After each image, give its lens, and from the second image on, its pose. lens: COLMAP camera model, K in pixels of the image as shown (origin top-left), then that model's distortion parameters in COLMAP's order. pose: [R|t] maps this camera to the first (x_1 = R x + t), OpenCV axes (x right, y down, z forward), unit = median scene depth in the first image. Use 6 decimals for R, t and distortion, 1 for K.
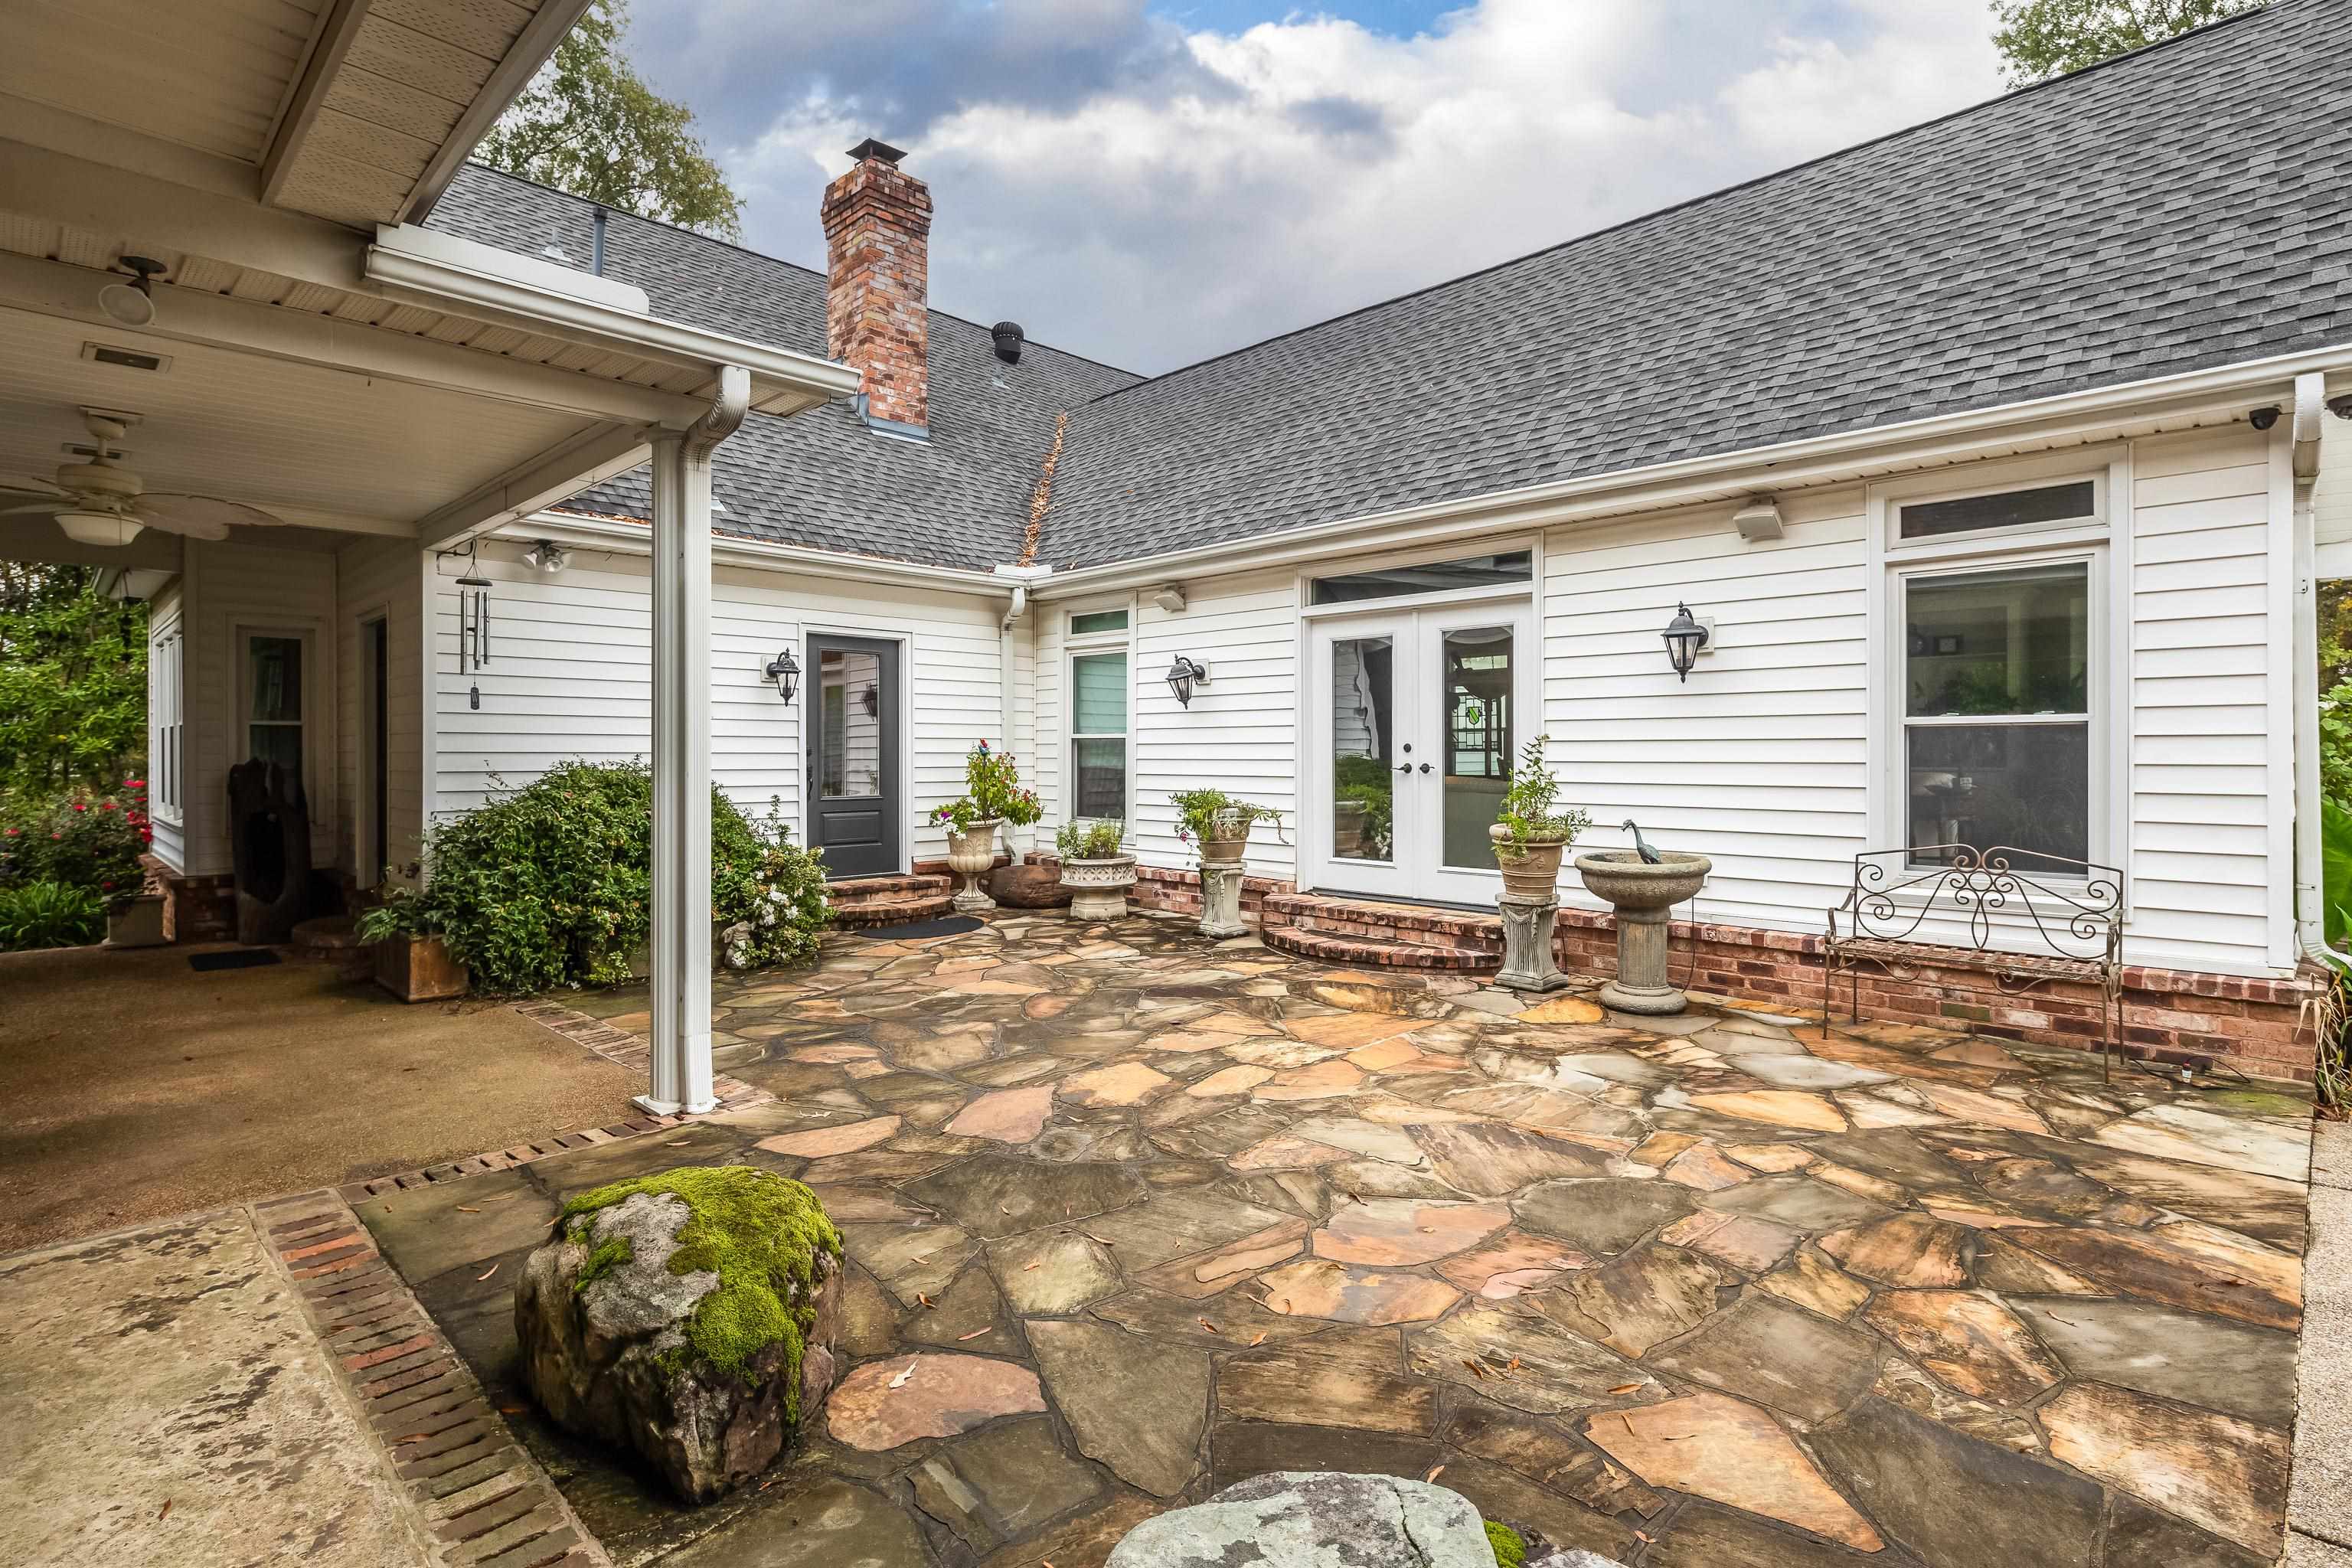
lens RADIAL K [[1132.6, 0, 1167.1], [0, 1132.6, 776.8], [0, 0, 1]] dist [0.006091, 0.000875]
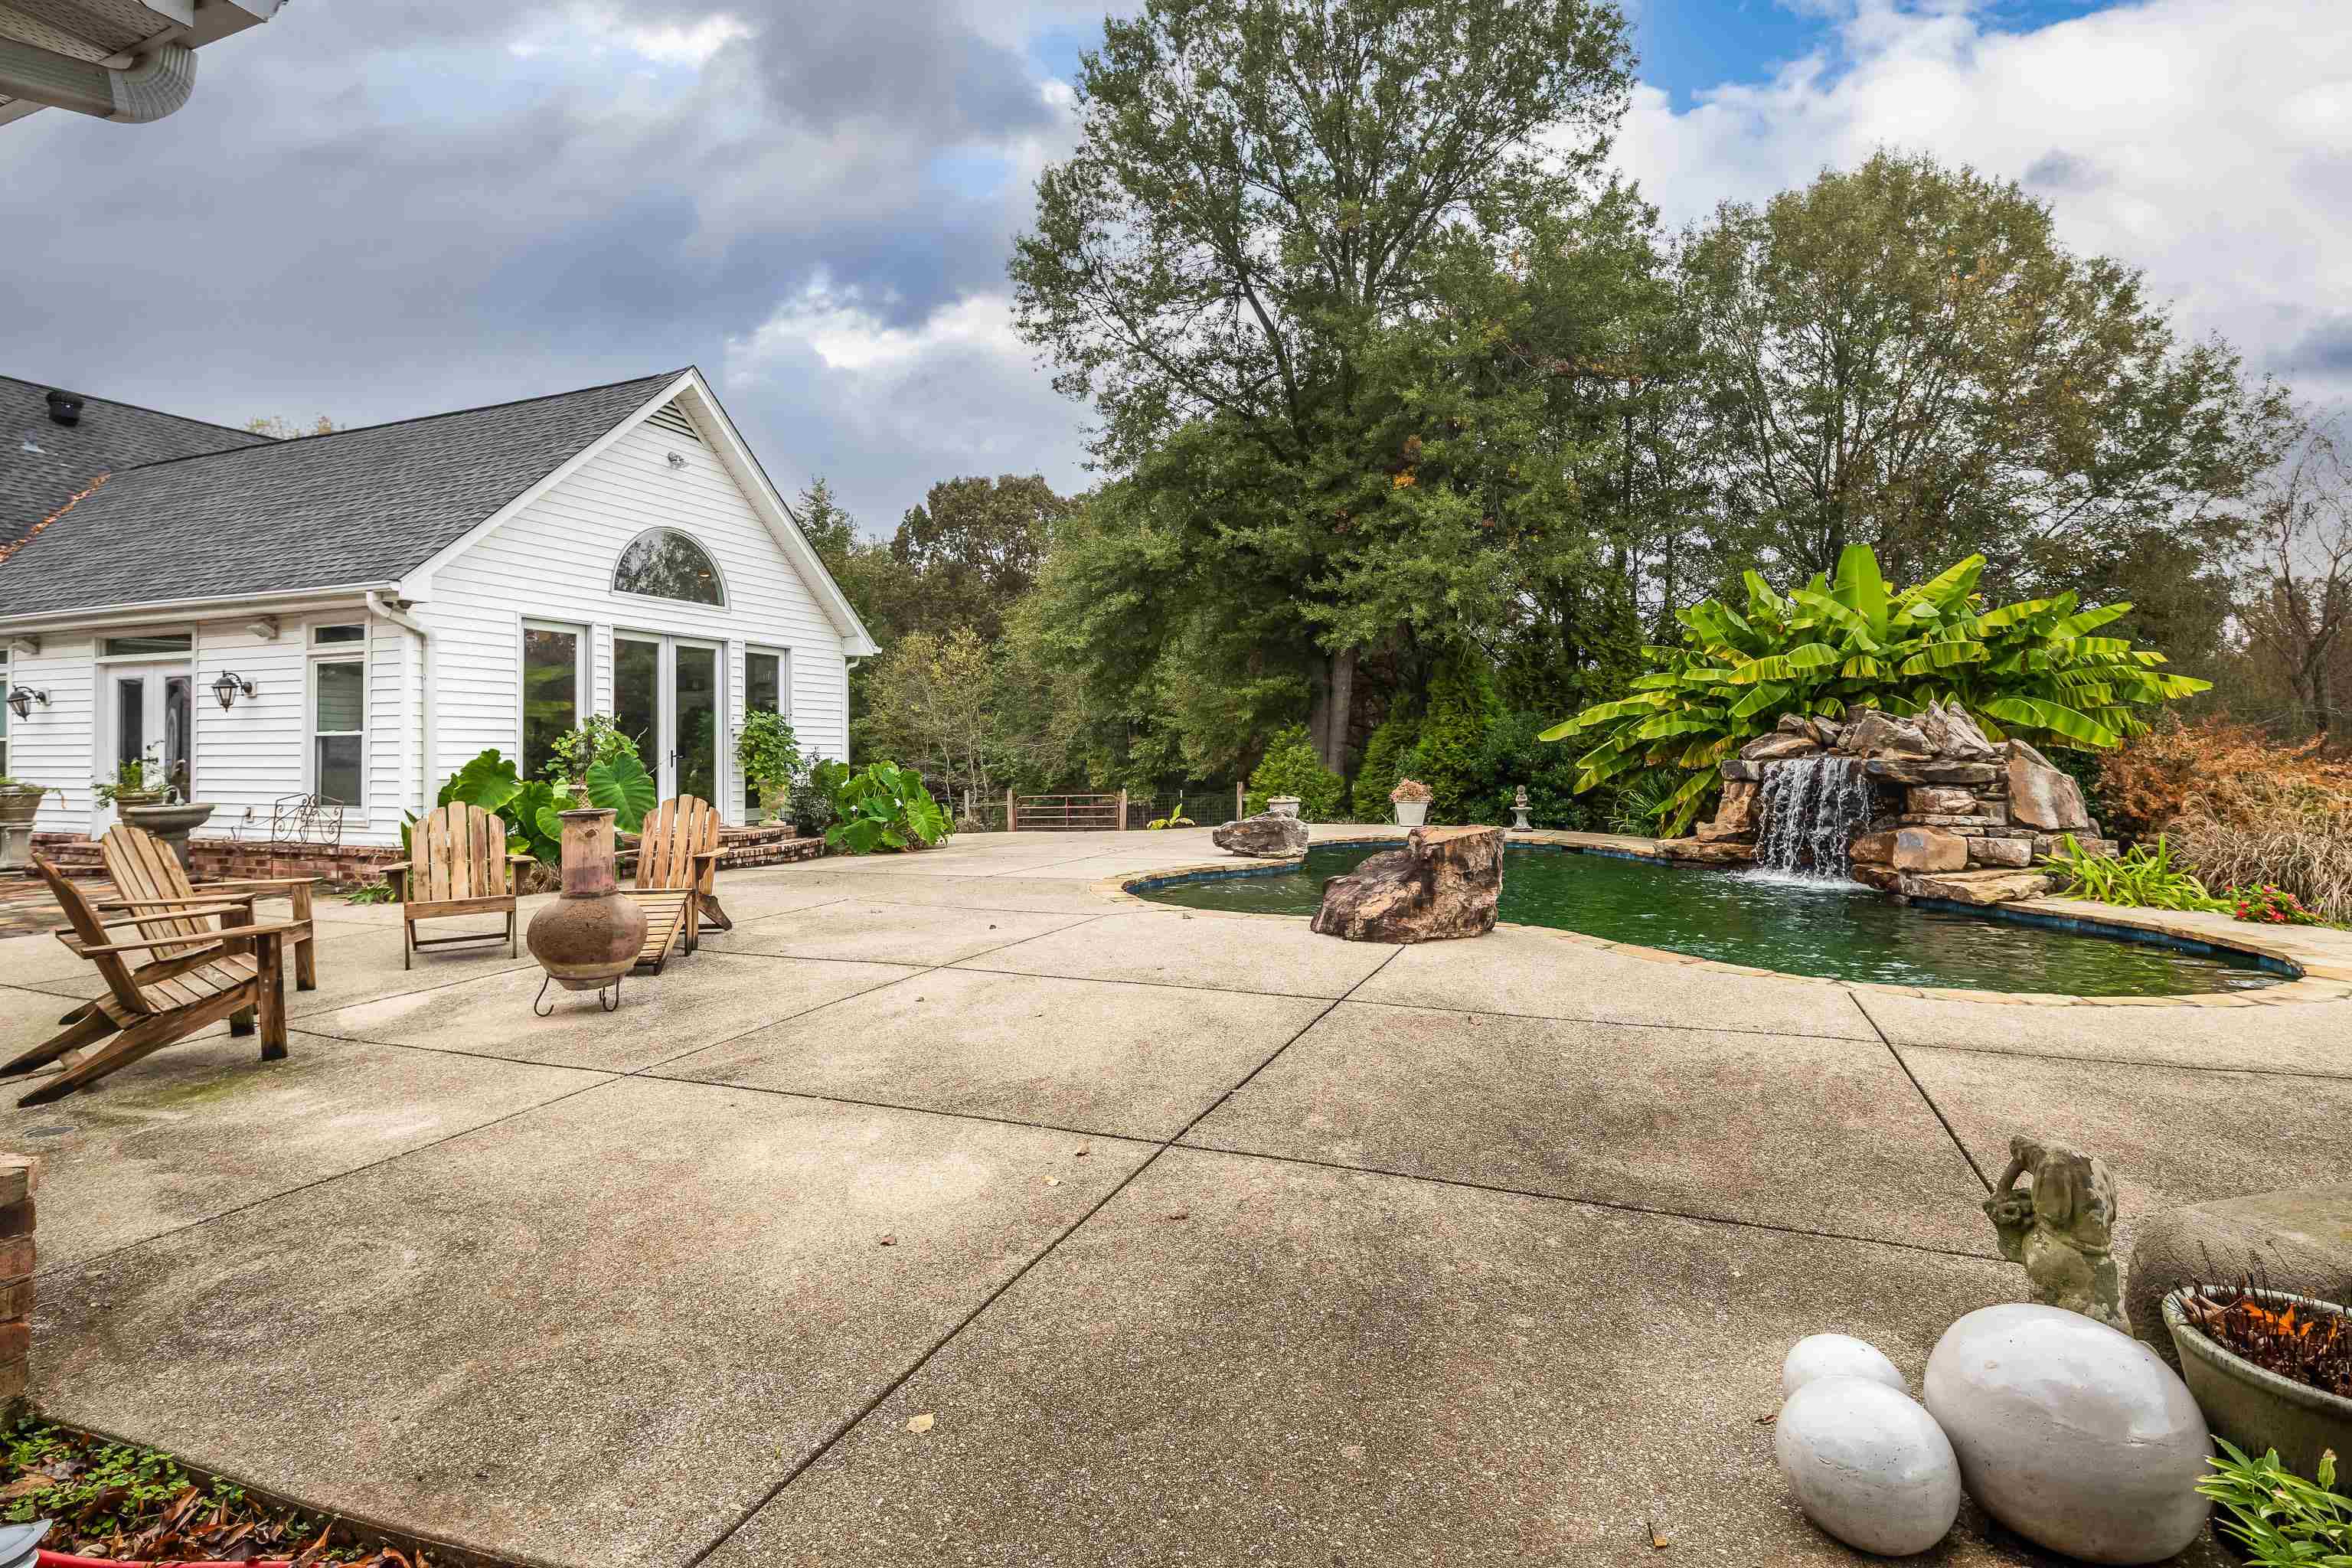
lens RADIAL K [[1132.6, 0, 1181.6], [0, 1132.6, 763.4], [0, 0, 1]] dist [0.006091, 0.000875]
pose [[0.926412, -0.005105, 0.376476, 0.930266], [0.010708, 0.999861, -0.012792, 0.031854], [-0.376358, 0.015882, 0.926338, -1.025318]]
